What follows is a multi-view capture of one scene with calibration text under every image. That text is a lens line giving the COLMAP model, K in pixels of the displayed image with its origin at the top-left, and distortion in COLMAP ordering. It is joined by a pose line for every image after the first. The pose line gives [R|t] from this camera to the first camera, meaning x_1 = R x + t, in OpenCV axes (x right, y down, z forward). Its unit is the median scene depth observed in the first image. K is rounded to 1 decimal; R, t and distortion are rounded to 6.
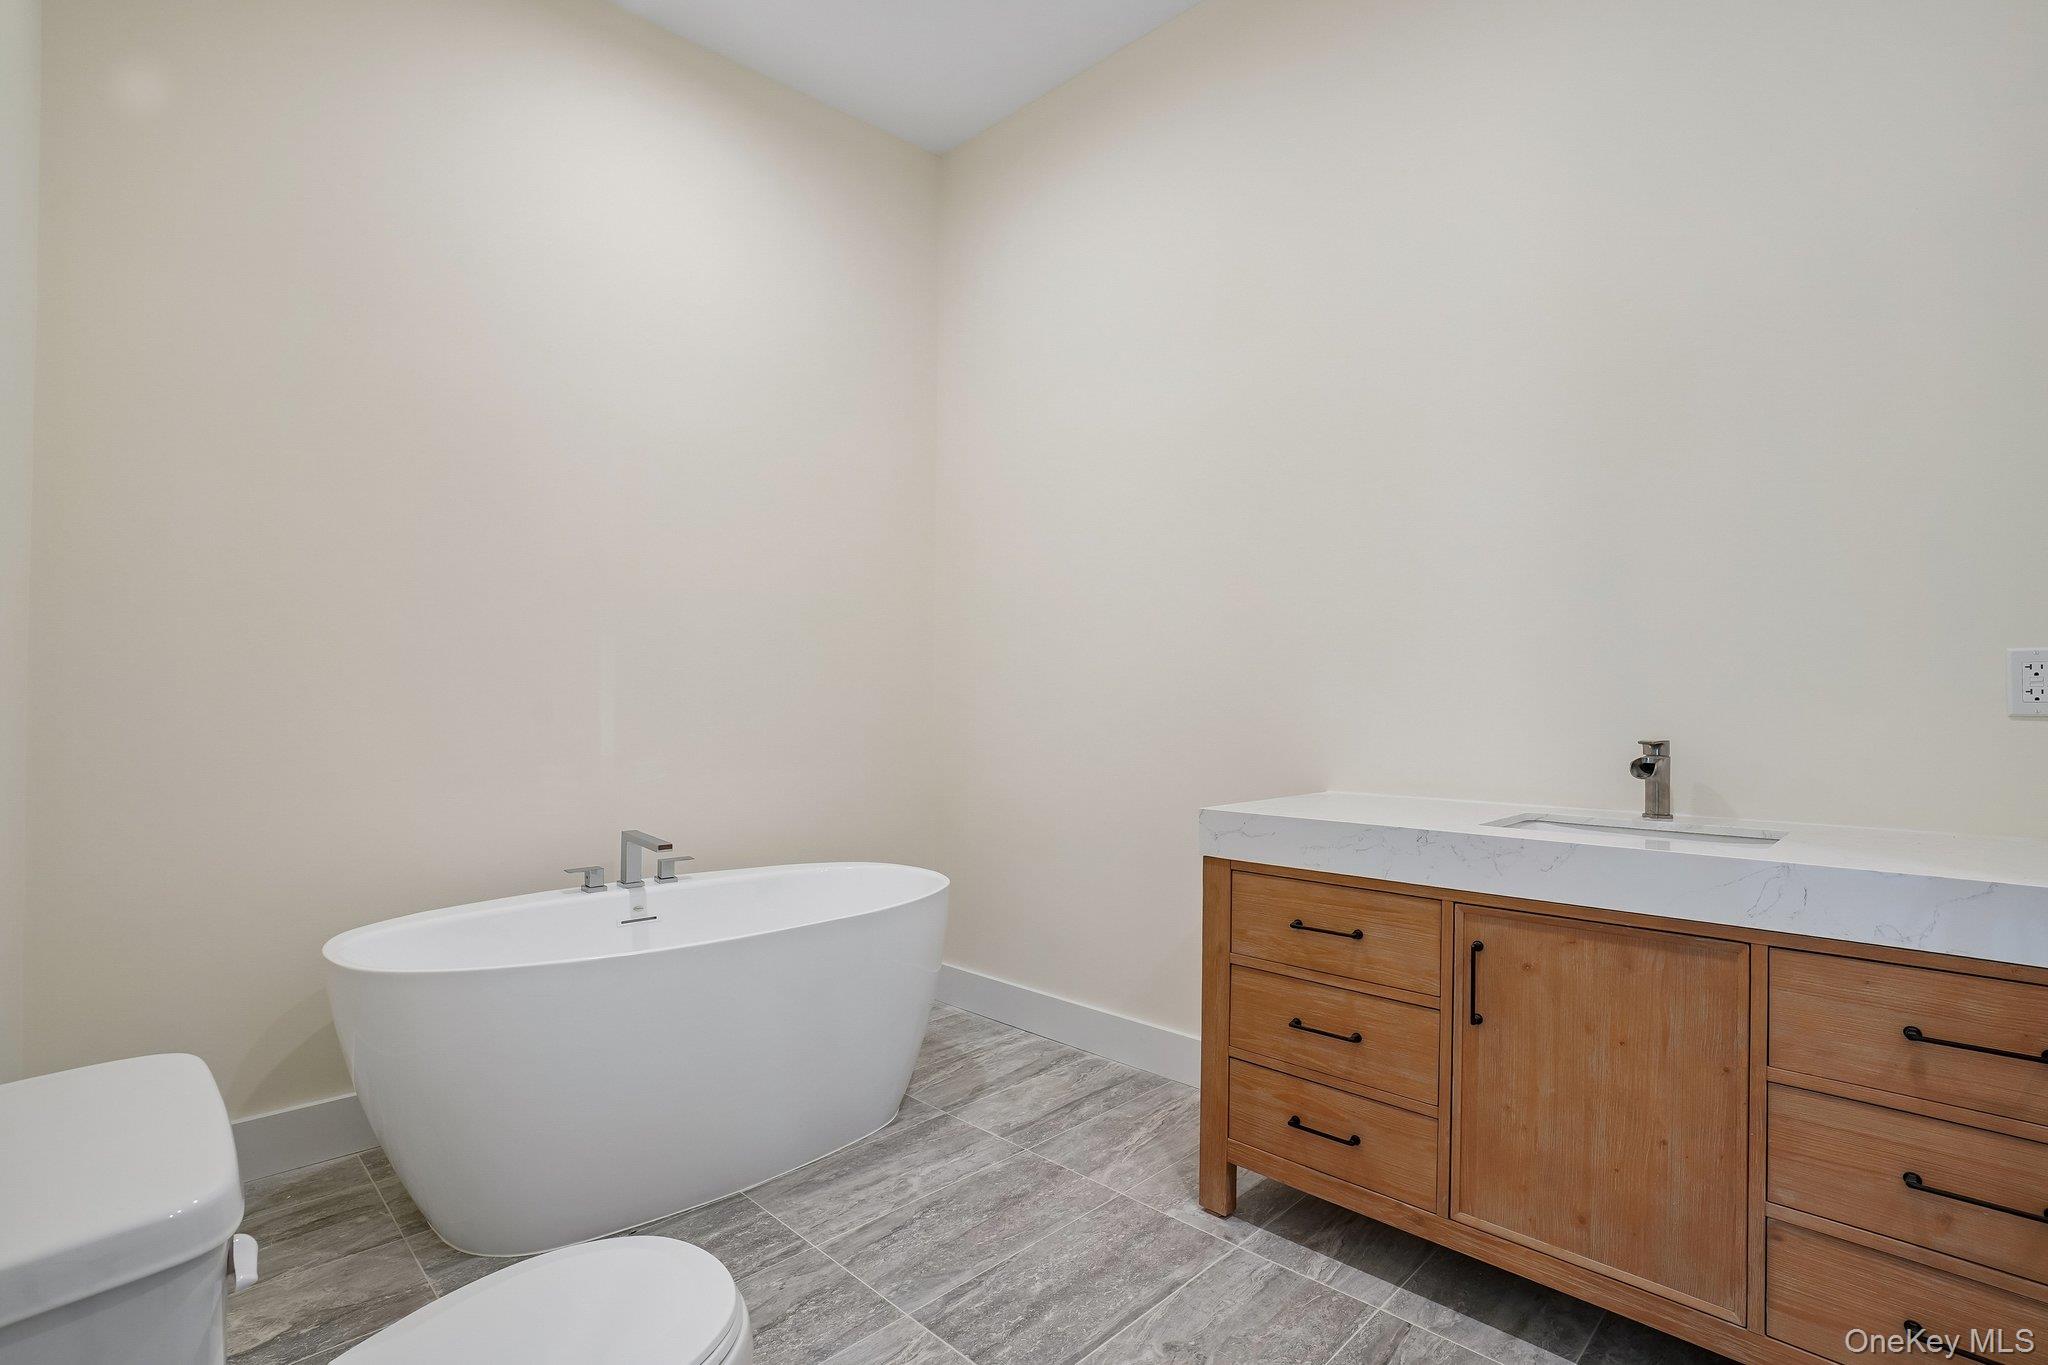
lens RADIAL K [[951.9, 0, 1023.4], [0, 951.9, 676.0], [0, 0, 1]] dist [-0.060622, 0.015561]
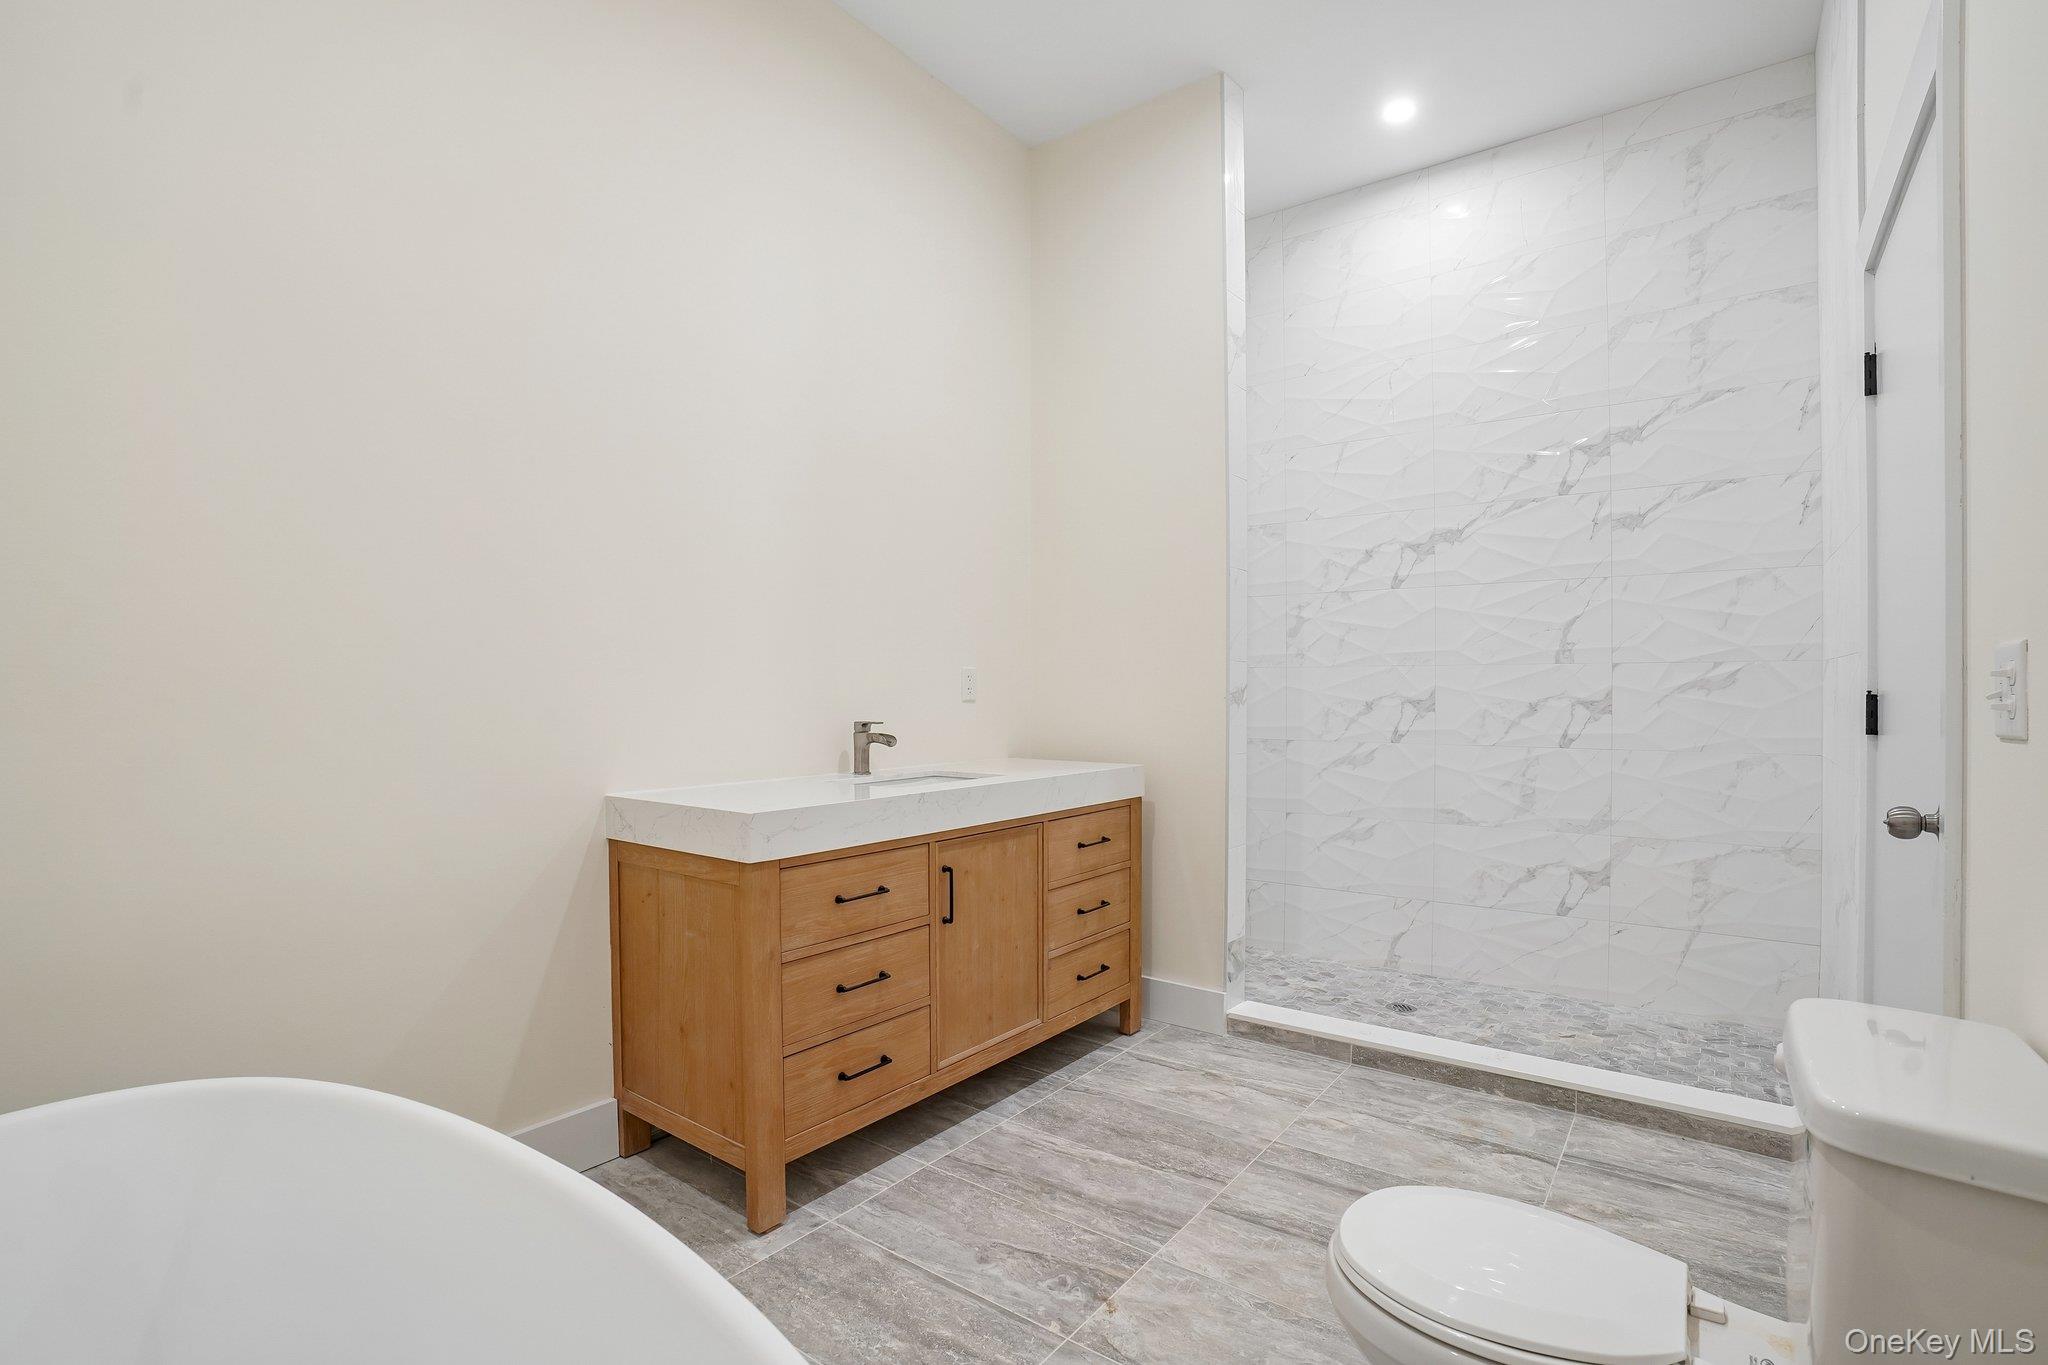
lens RADIAL K [[951.9, 0, 1027.4], [0, 951.9, 699.3], [0, 0, 1]] dist [-0.060622, 0.015561]
pose [[-0.136040, -0.008538, 0.990667, -0.926182], [-0.020954, 0.999764, 0.005739, 0.021035], [-0.990482, -0.019977, -0.136187, 1.045599]]
